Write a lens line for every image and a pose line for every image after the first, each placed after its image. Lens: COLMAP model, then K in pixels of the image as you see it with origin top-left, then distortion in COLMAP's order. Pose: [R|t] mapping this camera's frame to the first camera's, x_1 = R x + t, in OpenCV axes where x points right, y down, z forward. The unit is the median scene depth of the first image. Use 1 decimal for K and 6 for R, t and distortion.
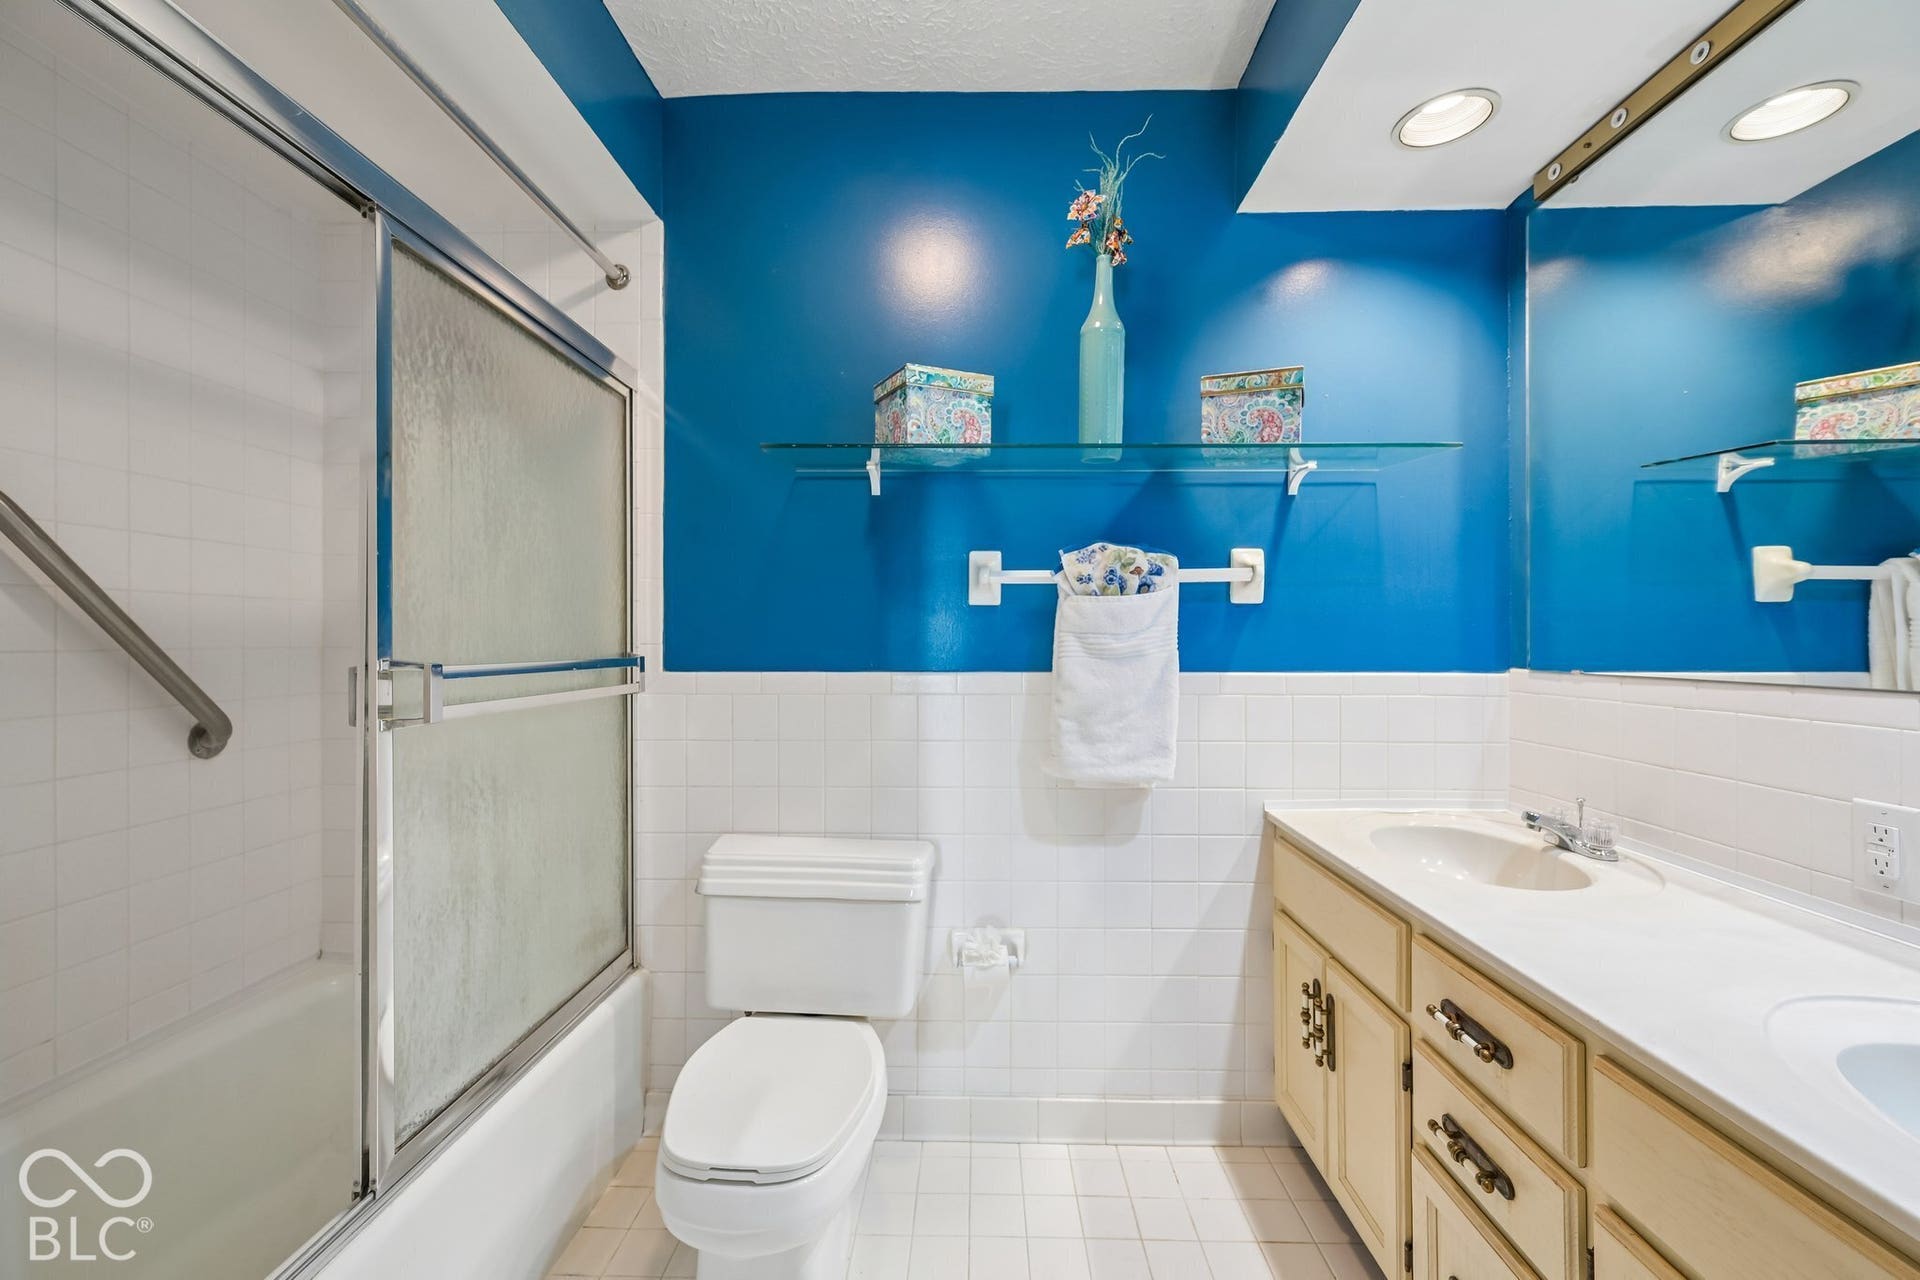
lens RADIAL K [[756.9, 0, 951.4], [0, 756.9, 638.8], [0, 0, 1]] dist [-0.001895, -0.000147]
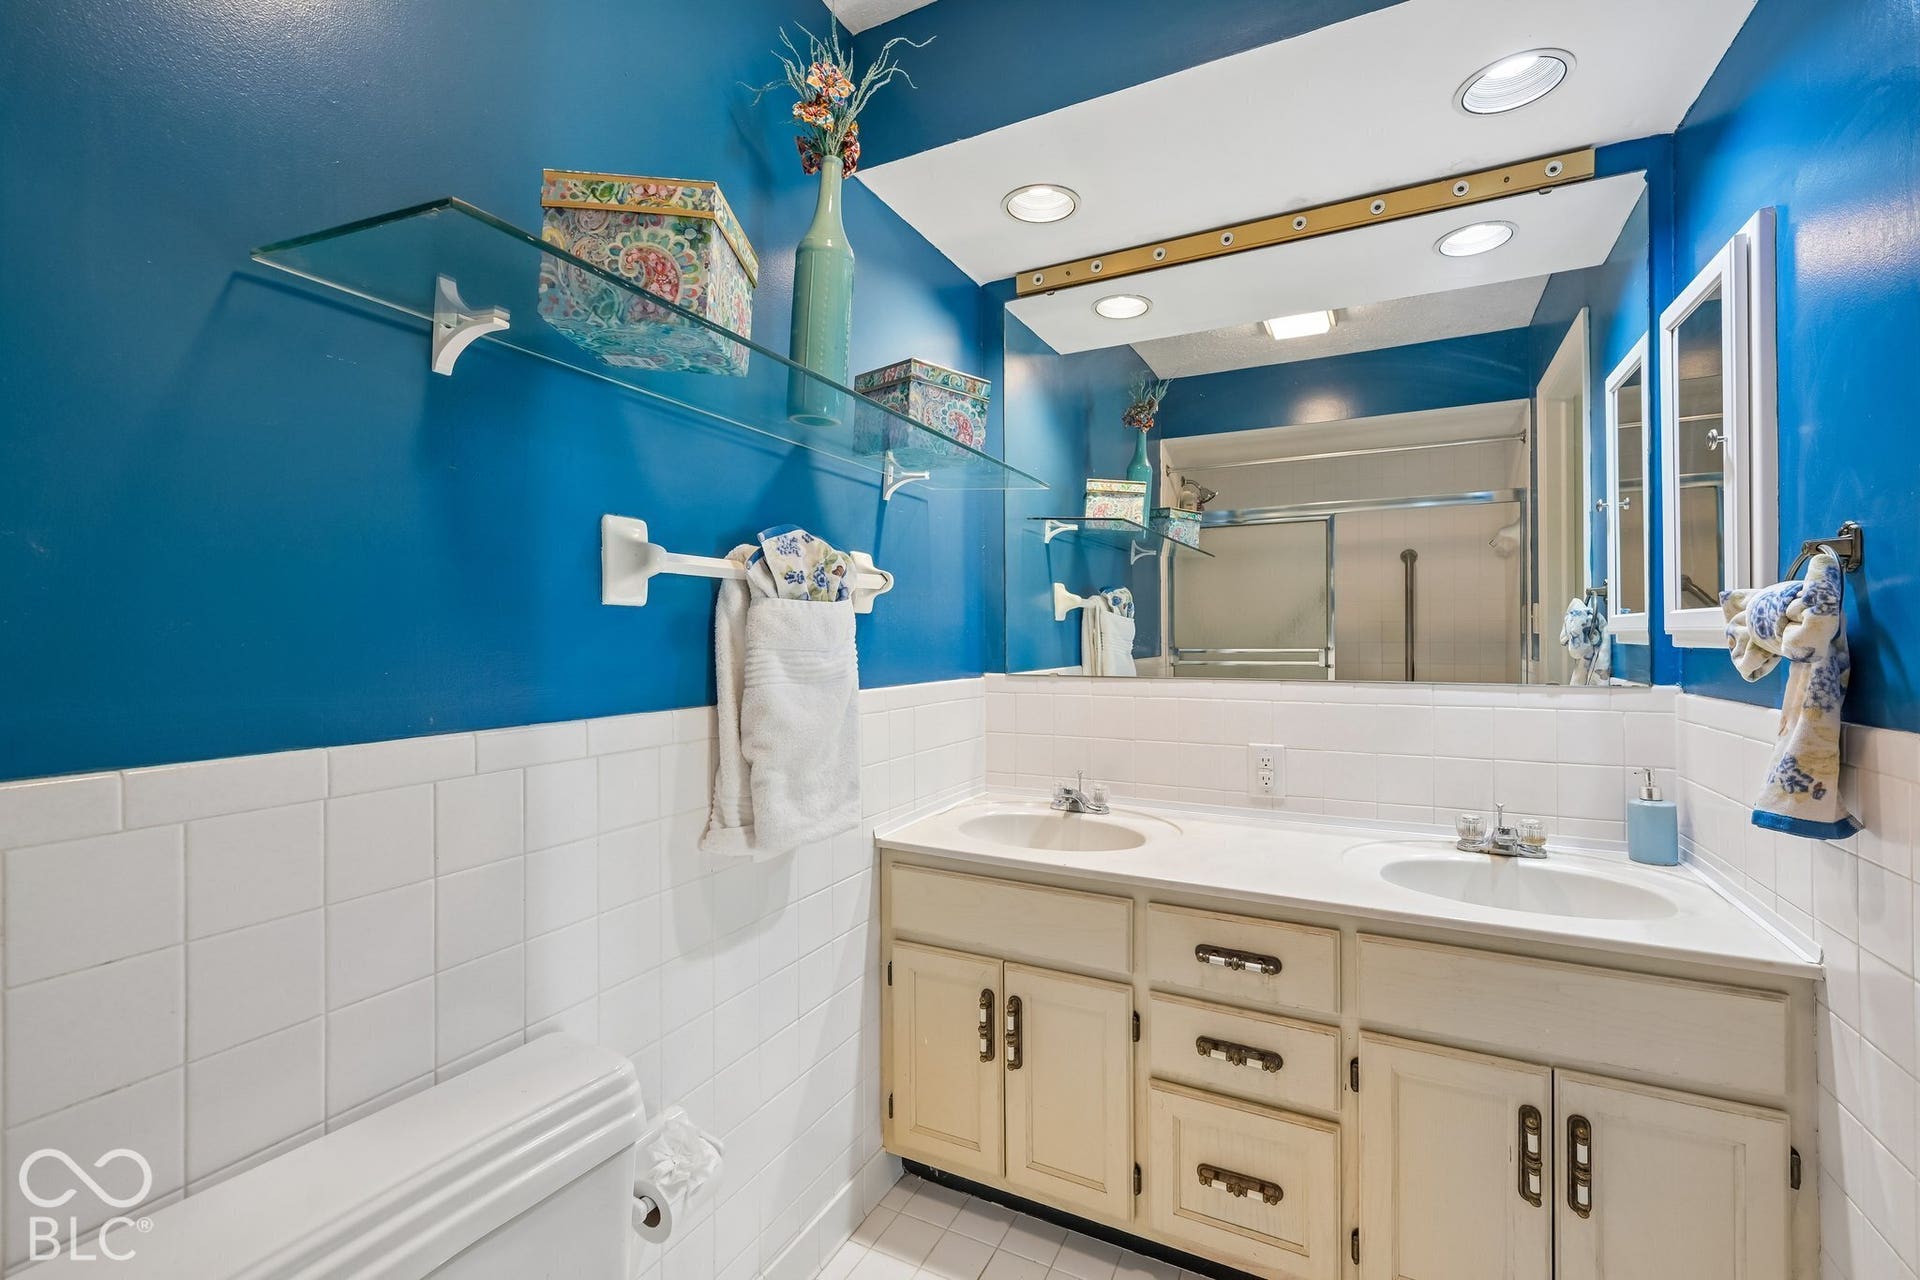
lens RADIAL K [[813.0, 0, 969.7], [0, 813.0, 633.5], [0, 0, 1]] dist [0.002015, -0.000198]
pose [[0.420609, 0.001285, 0.907241, -0.464902], [0.001329, 0.999997, -0.002033, -0.021496], [-0.907241, 0.002060, 0.420606, 0.505427]]
